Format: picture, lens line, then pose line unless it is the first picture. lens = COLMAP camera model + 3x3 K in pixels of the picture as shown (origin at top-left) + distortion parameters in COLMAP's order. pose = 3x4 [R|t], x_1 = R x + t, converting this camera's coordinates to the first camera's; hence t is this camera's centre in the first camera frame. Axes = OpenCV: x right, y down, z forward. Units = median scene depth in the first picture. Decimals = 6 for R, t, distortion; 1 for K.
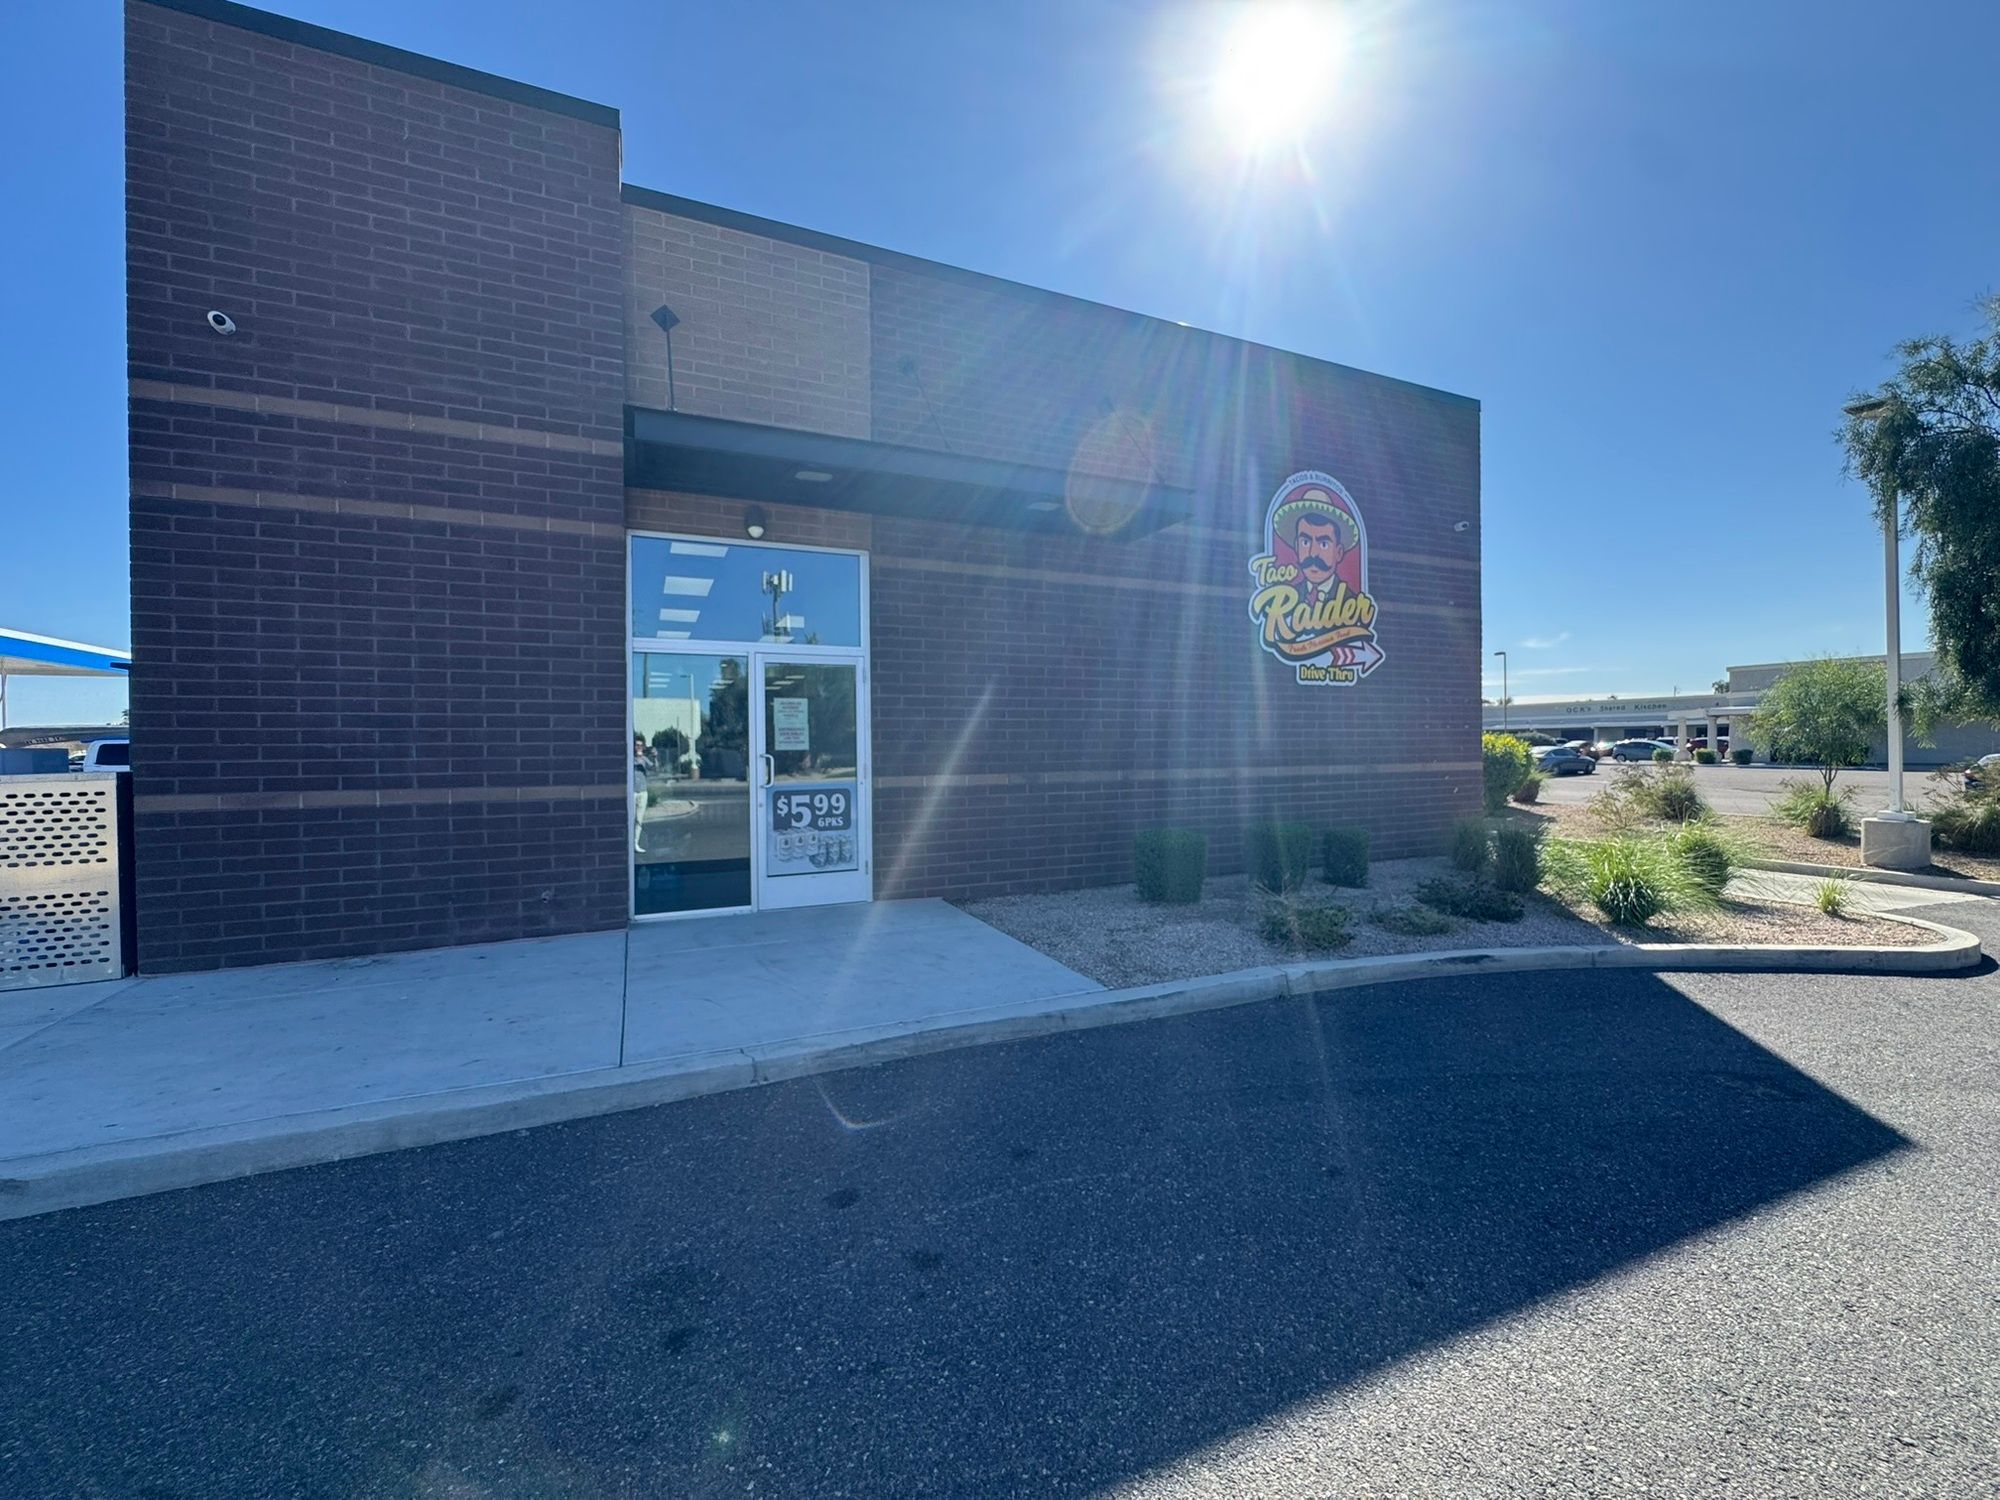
lens RADIAL K [[800.2, 0, 1000.0], [0, 800.2, 750.0], [0, 0, 1]] dist [-0.000241, 0.000172]
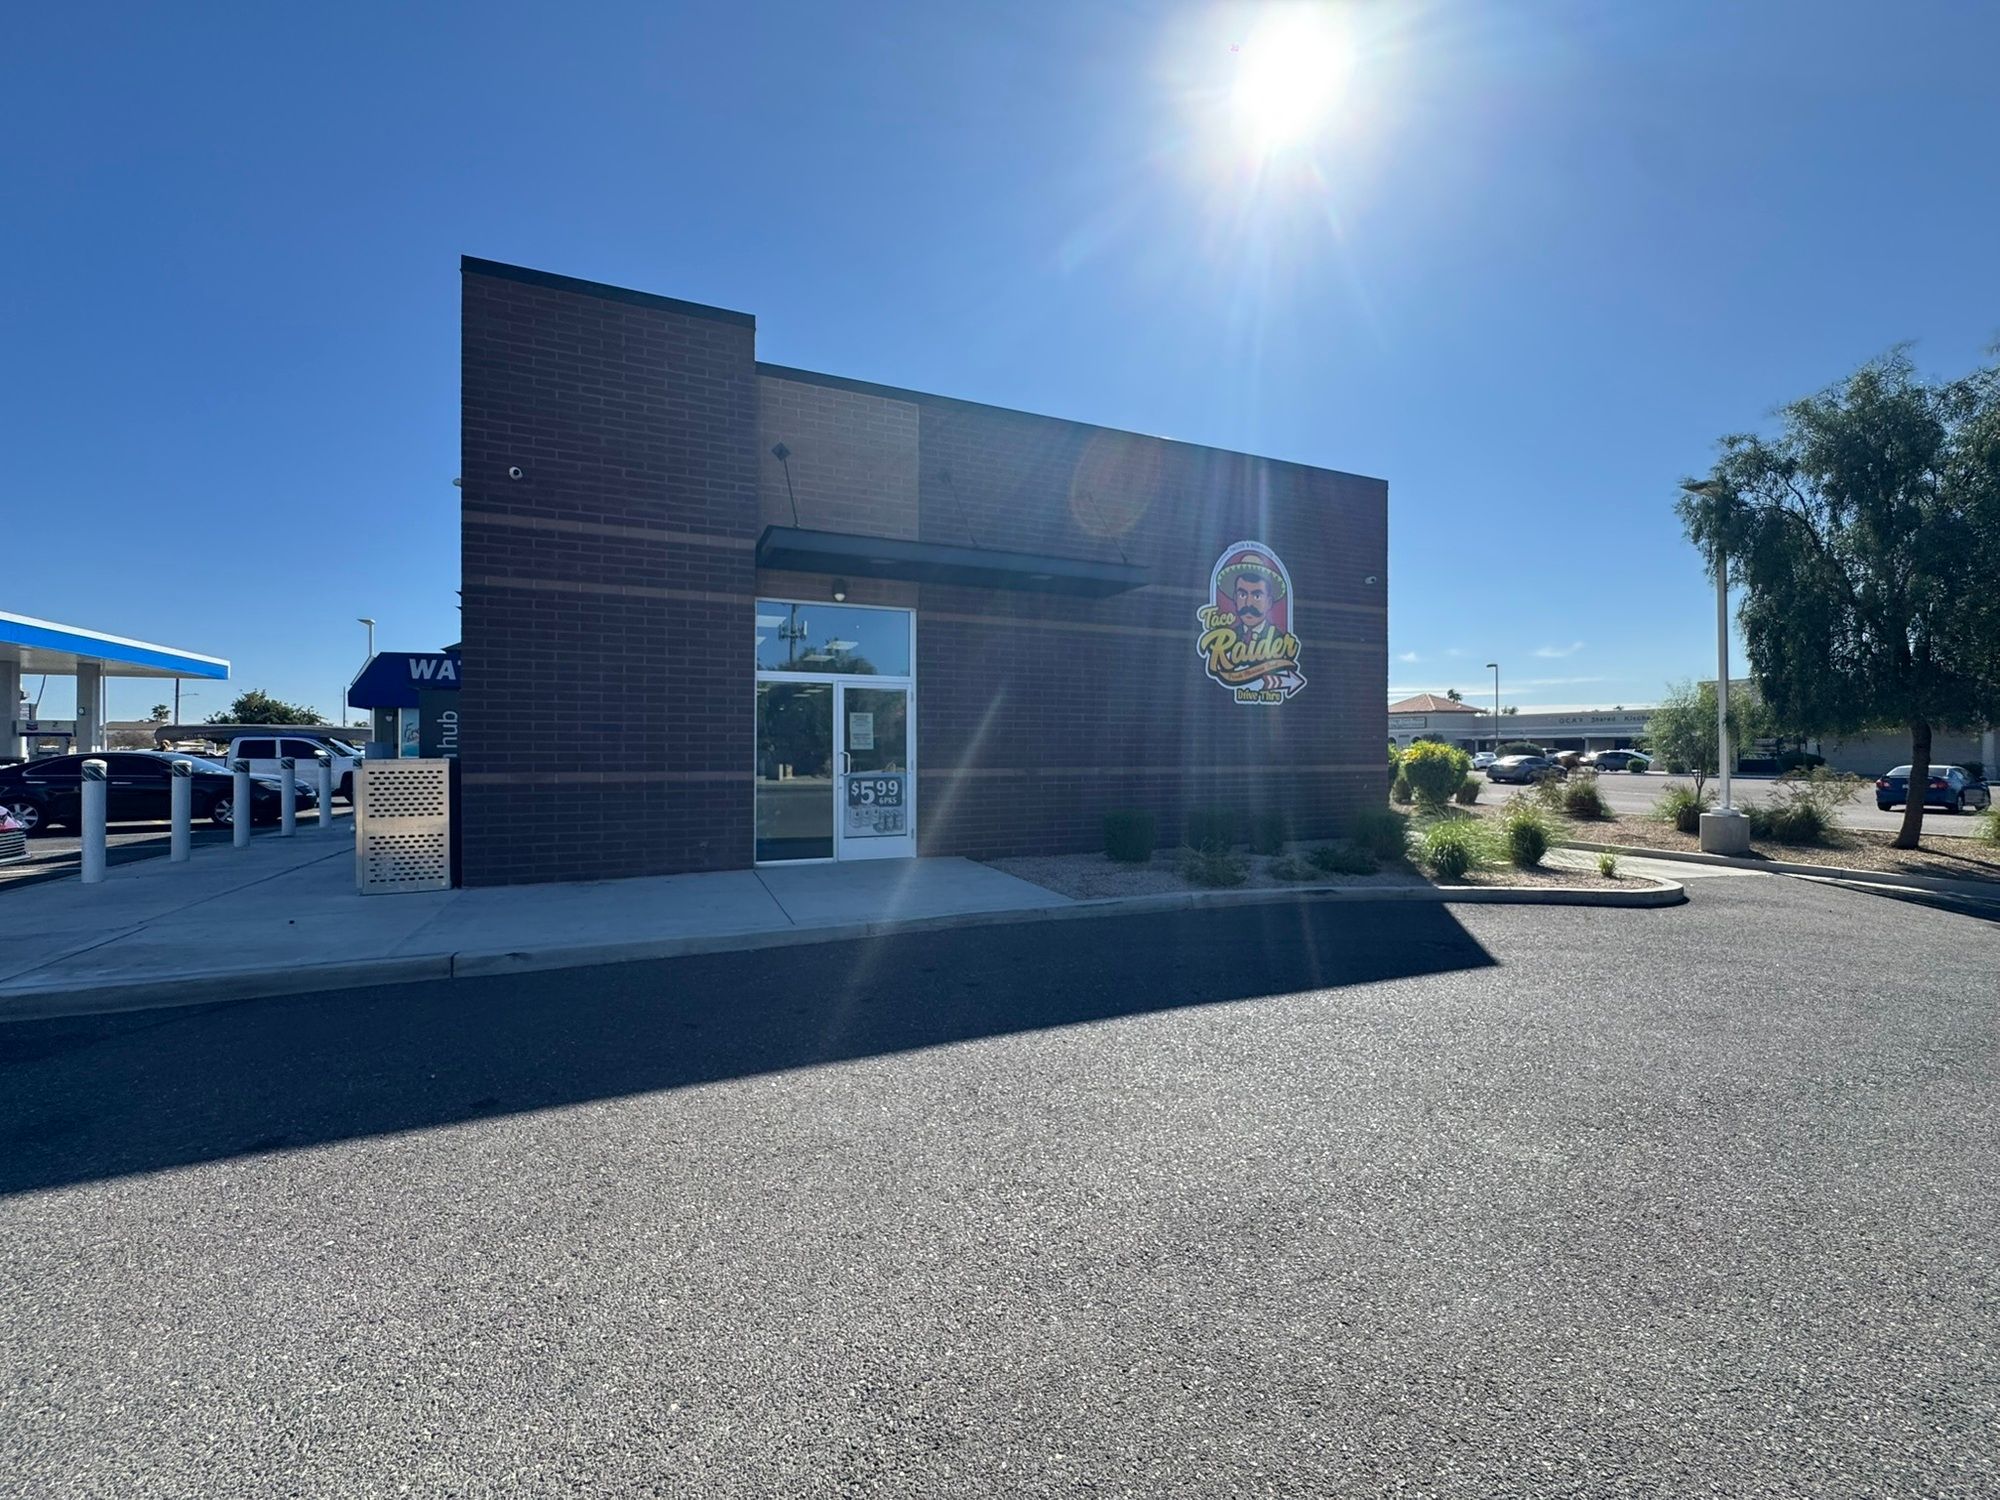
lens RADIAL K [[800.2, 0, 1000.0], [0, 800.2, 750.0], [0, 0, 1]] dist [-0.000241, 0.000172]
pose [[0.999913, 0.009653, -0.008971, -0.001943], [-0.009705, 0.999936, -0.005844, 0.007422], [0.008914, 0.005931, 0.999943, -0.426252]]
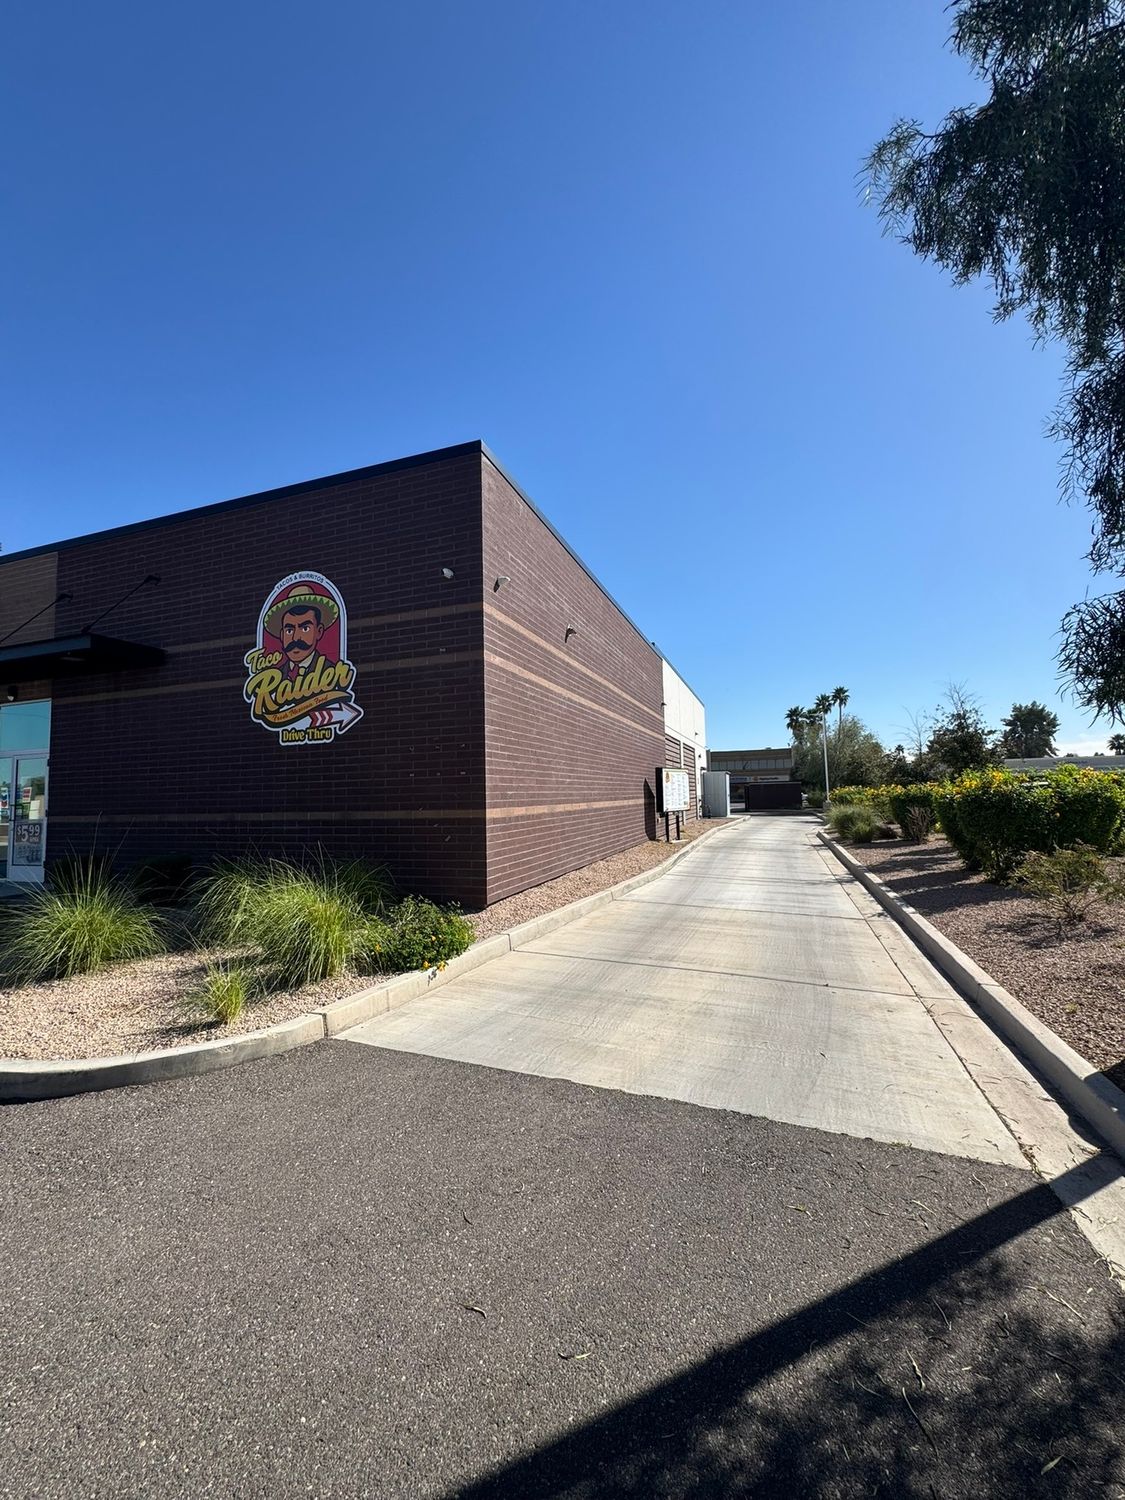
lens RADIAL K [[600.2, 0, 562.5], [0, 600.2, 750.0], [0, 0, 1]] dist [-0.000241, 0.000172]
pose [[0.721990, -0.060003, -0.689297, 1.790453], [0.012773, 0.997219, -0.073430, -0.003071], [0.691786, 0.044211, 0.720748, 0.858823]]
